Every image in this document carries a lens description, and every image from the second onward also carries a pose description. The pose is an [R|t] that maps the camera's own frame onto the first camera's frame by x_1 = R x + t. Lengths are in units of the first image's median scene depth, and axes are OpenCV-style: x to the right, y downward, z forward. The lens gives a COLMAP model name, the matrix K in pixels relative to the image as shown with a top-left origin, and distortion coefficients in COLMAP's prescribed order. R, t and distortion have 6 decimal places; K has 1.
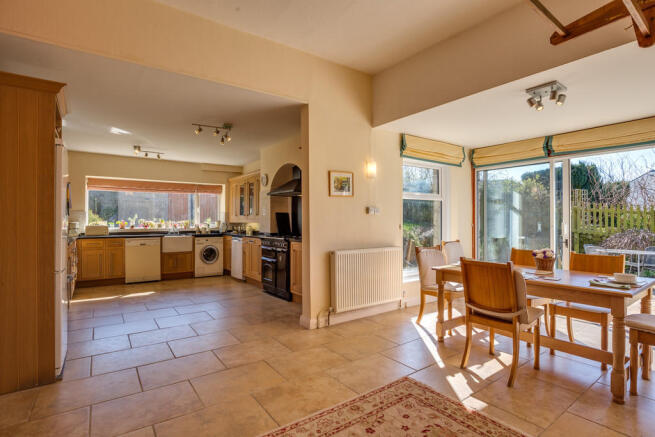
lens RADIAL K [[324.6, 0, 324.6], [0, 324.6, 219.1], [0, 0, 1]] dist [-0.026096, 0.000568]
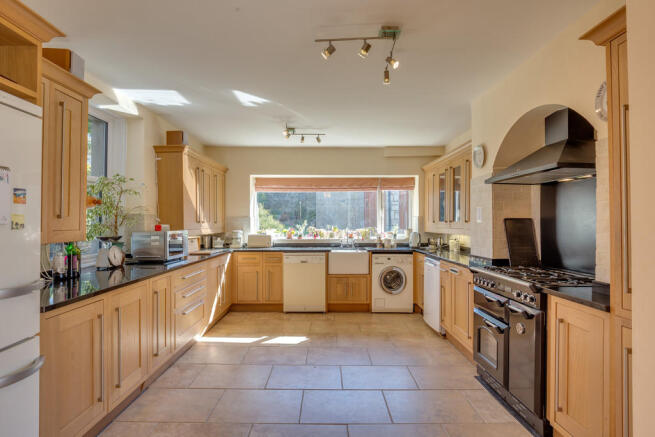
lens RADIAL K [[339.3, 0, 327.5], [0, 339.3, 218.5], [0, 0, 1]] dist [-0.029591, 0.000220]
pose [[0.816621, -0.005524, -0.577147, -0.066418], [0.001692, 0.999973, -0.007176, -0.014585], [0.577171, 0.004884, 0.816608, 0.378872]]
